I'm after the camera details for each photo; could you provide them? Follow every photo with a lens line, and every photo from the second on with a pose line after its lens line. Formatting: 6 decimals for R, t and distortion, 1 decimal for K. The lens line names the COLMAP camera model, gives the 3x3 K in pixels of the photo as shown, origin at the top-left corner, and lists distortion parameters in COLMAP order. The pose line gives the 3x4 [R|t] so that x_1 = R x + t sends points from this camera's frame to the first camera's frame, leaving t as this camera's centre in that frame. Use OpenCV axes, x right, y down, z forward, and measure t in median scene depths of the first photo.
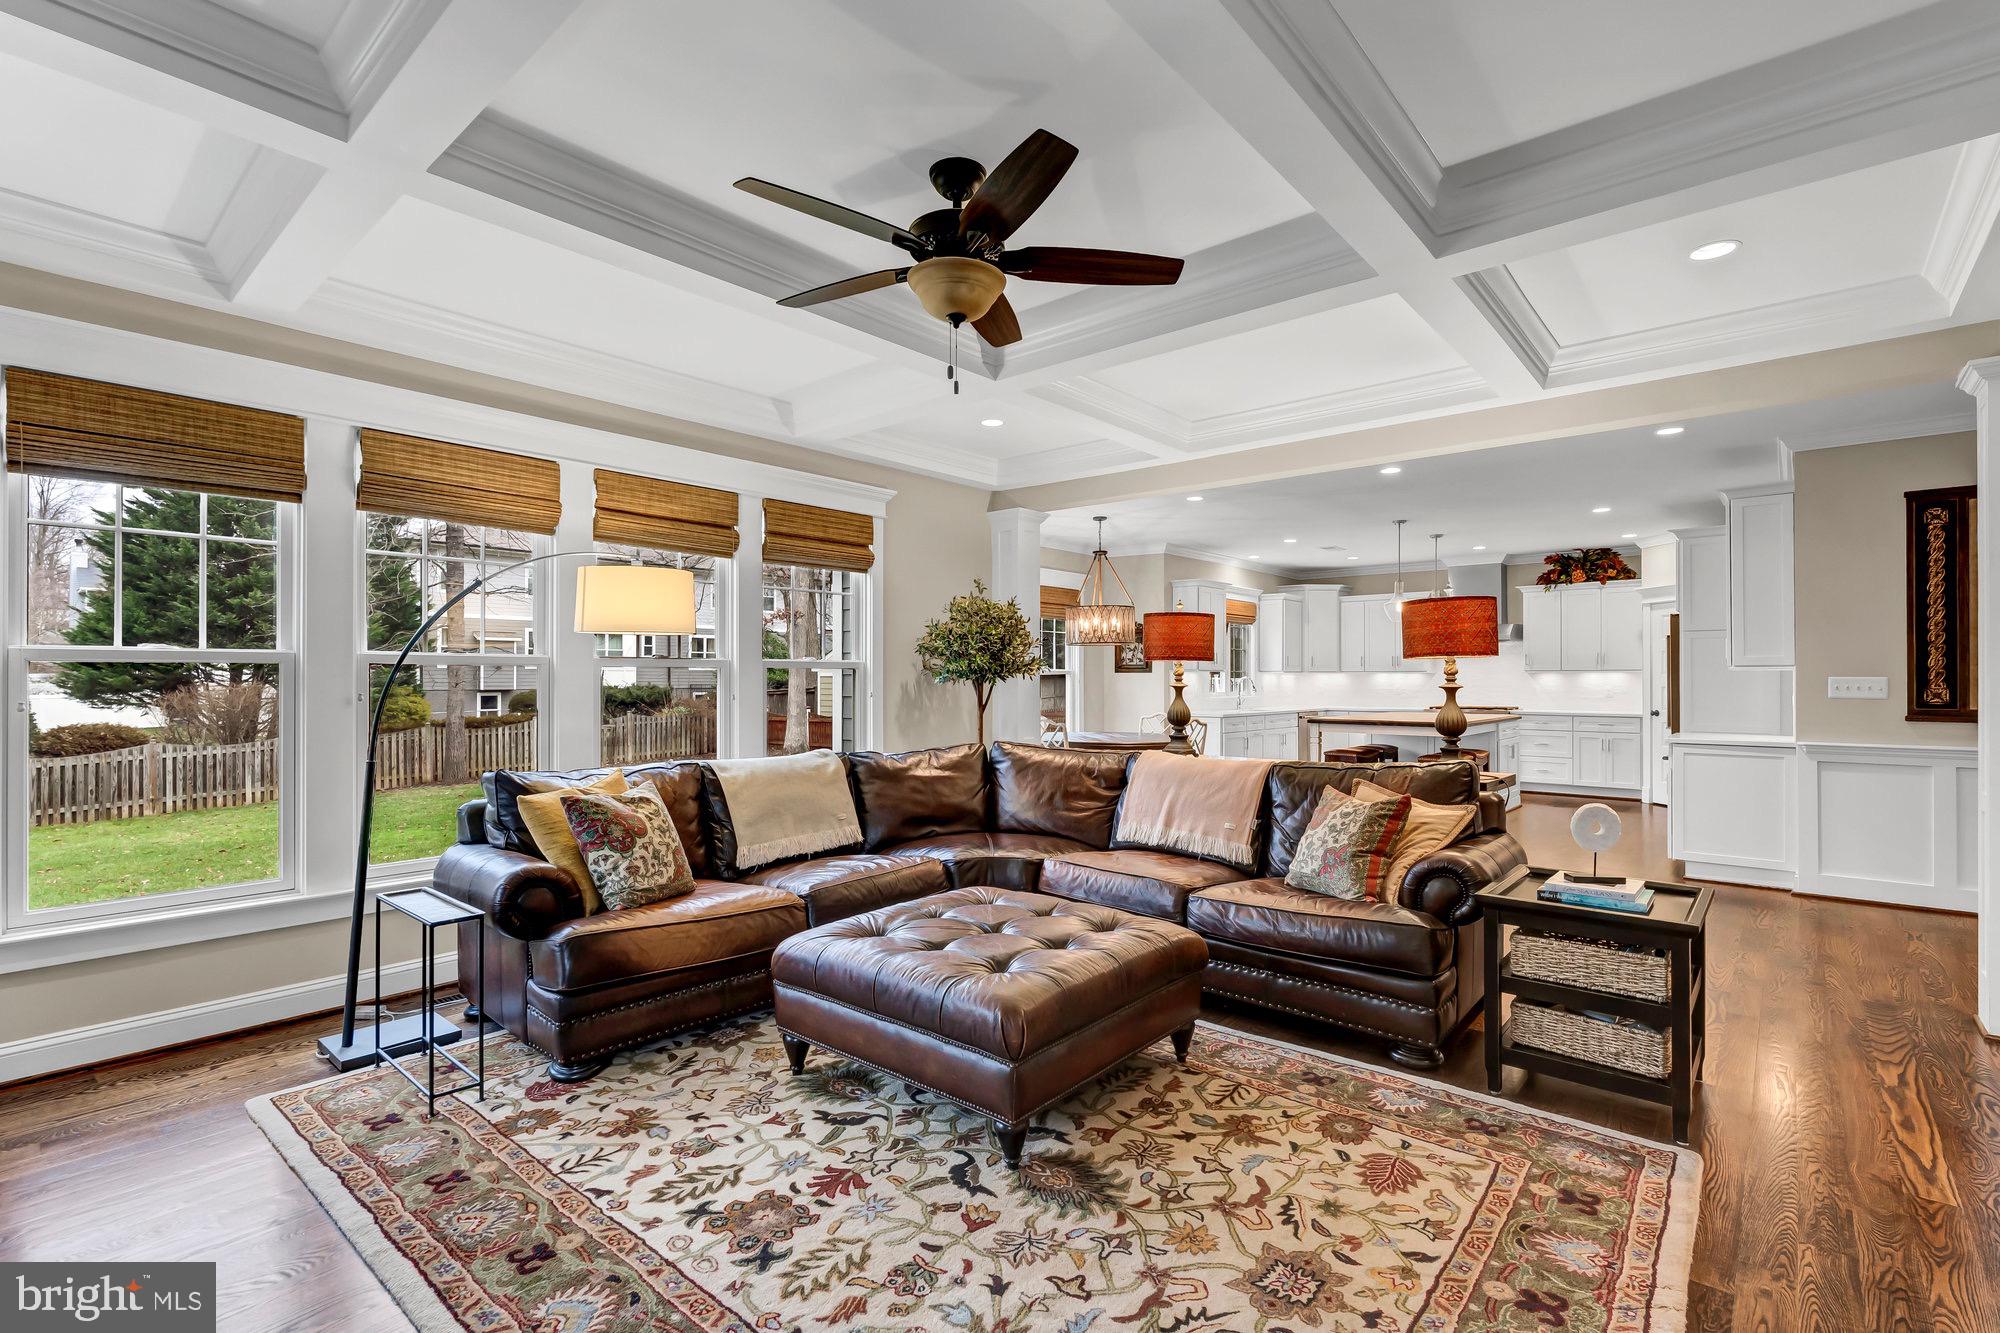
lens RADIAL K [[916.0, 0, 1004.6], [0, 916.0, 676.2], [0, 0, 1]] dist [-0.001987, 0.000152]
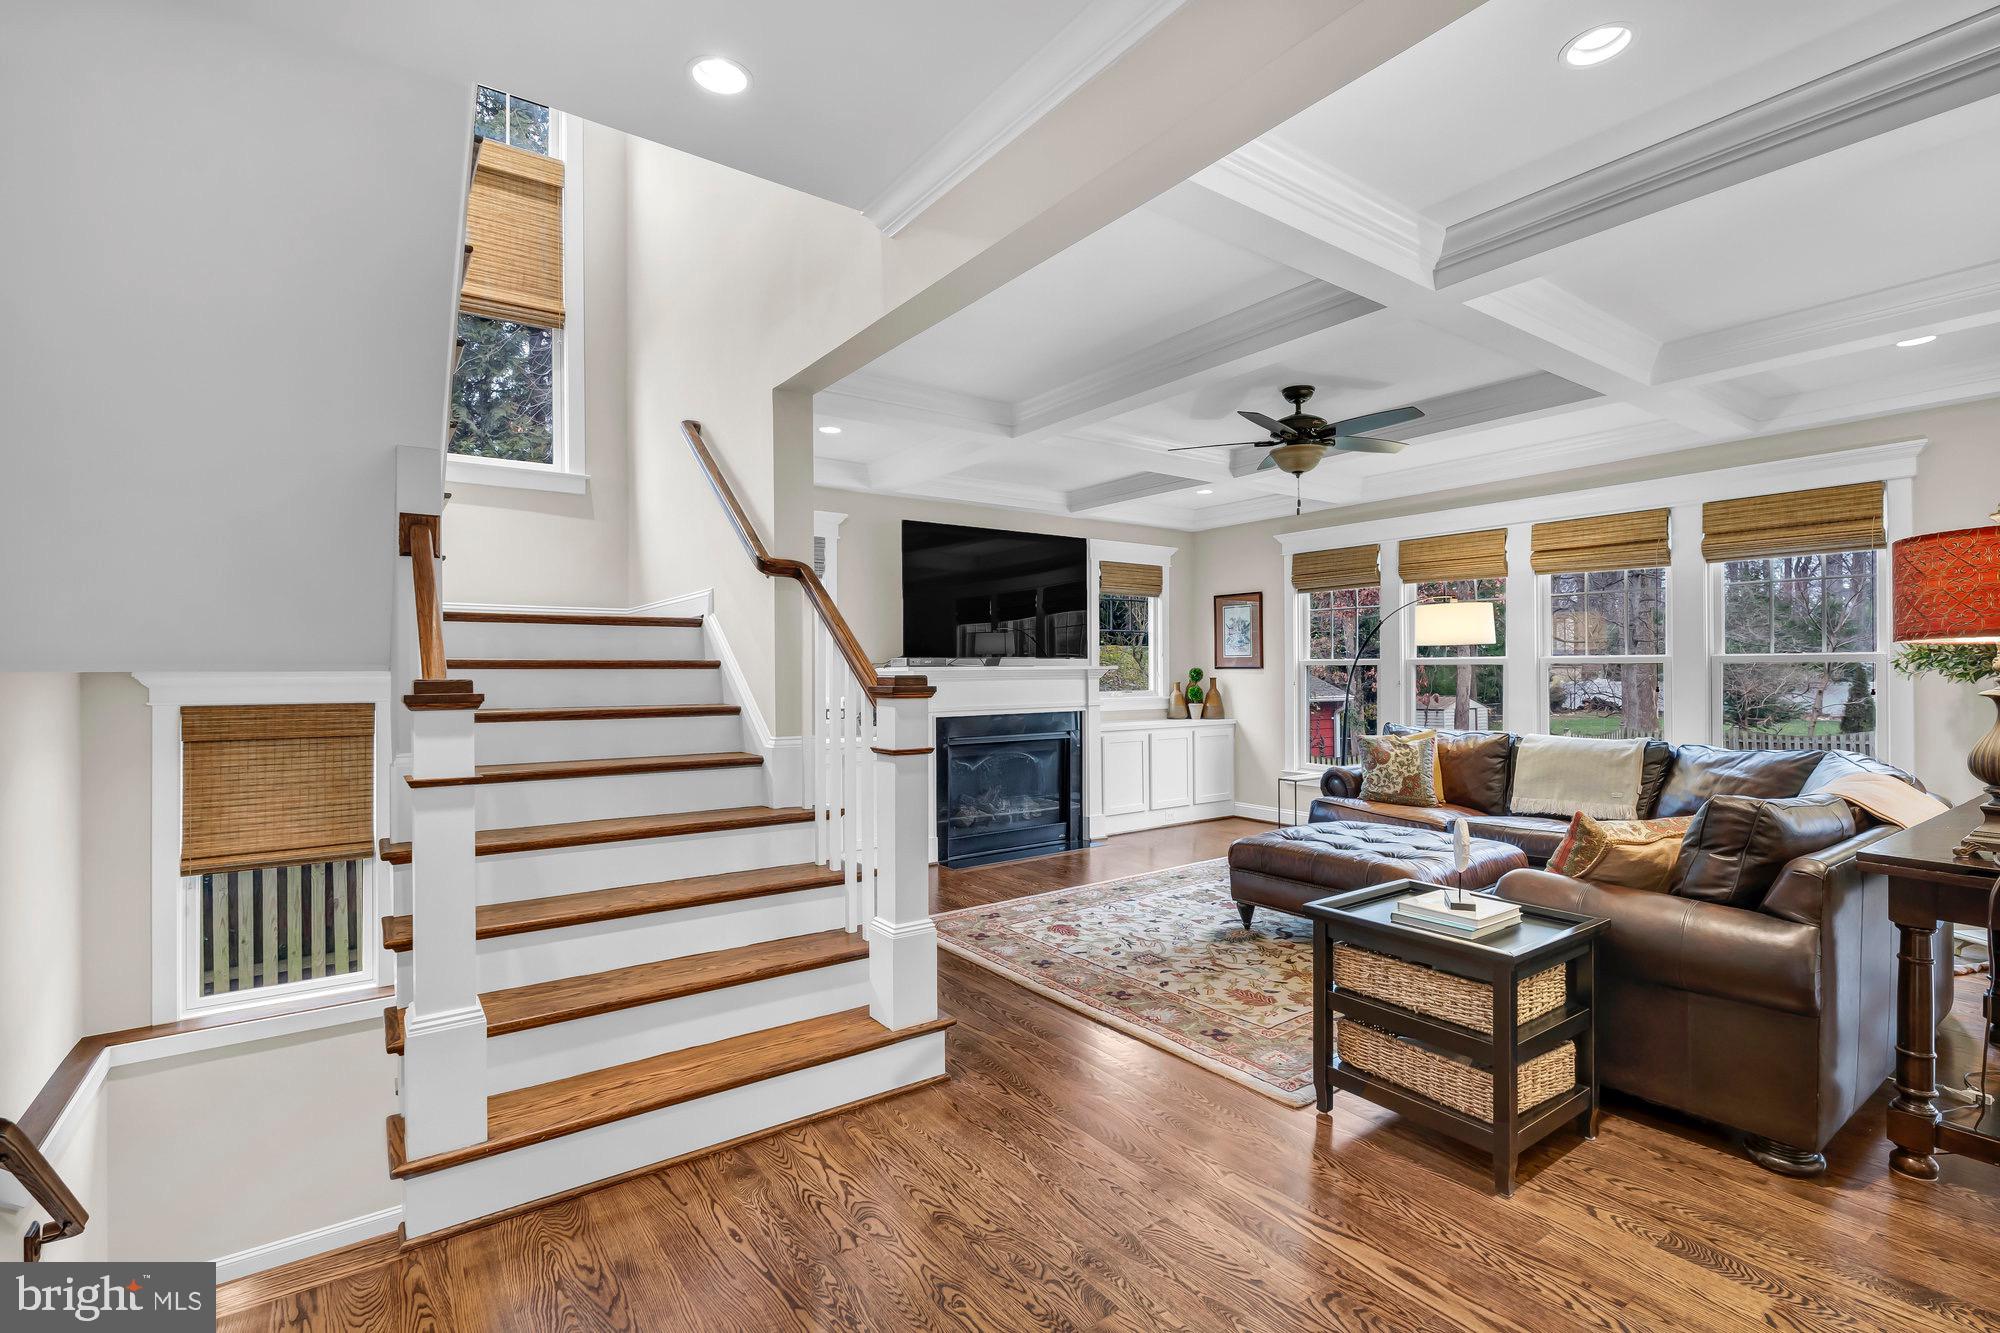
lens RADIAL K [[916.0, 0, 1004.6], [0, 916.0, 676.2], [0, 0, 1]] dist [-0.001987, 0.000152]
pose [[-0.233348, 0.006965, -0.972368, 3.520535], [0.008799, 0.999949, 0.005052, -0.021470], [0.972353, -0.007377, -0.233397, 1.674085]]
